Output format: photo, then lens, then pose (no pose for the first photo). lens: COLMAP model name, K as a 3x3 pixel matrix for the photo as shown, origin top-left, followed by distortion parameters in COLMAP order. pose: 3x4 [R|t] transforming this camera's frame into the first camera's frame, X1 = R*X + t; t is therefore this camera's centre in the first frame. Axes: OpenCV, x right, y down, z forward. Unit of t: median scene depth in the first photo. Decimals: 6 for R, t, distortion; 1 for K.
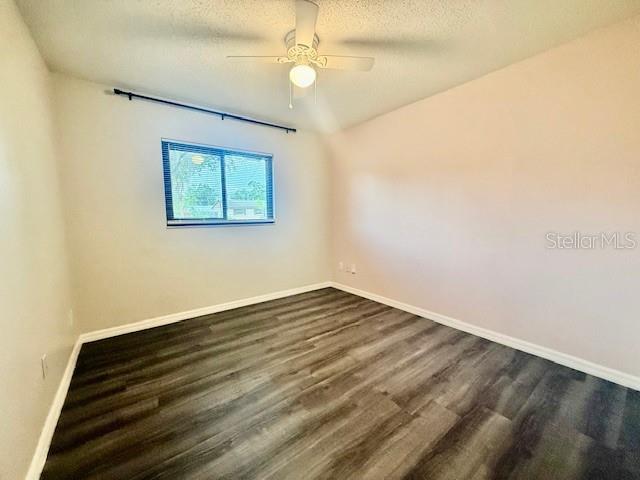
lens RADIAL K [[260.0, 0, 320.0], [0, 260.0, 240.0], [0, 0, 1]] dist [0.002405, 0.000322]
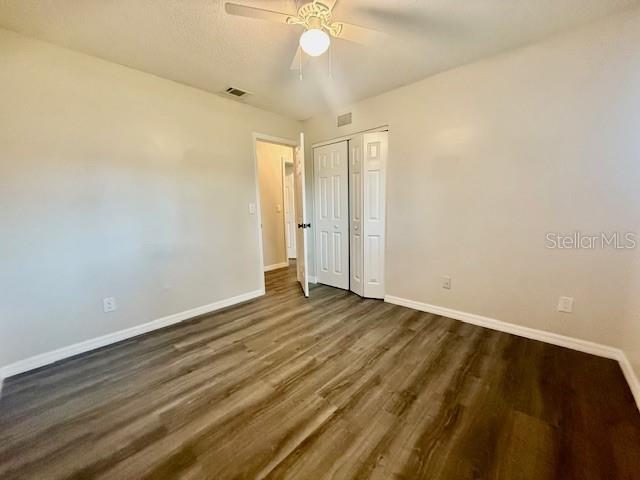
lens RADIAL K [[260.0, 0, 320.0], [0, 260.0, 240.0], [0, 0, 1]] dist [0.002405, 0.000322]
pose [[-0.983916, 0.048574, -0.171899, 0.098489], [0.010054, 0.975852, 0.218202, -0.176149], [0.178347, 0.212965, -0.960645, 1.915042]]
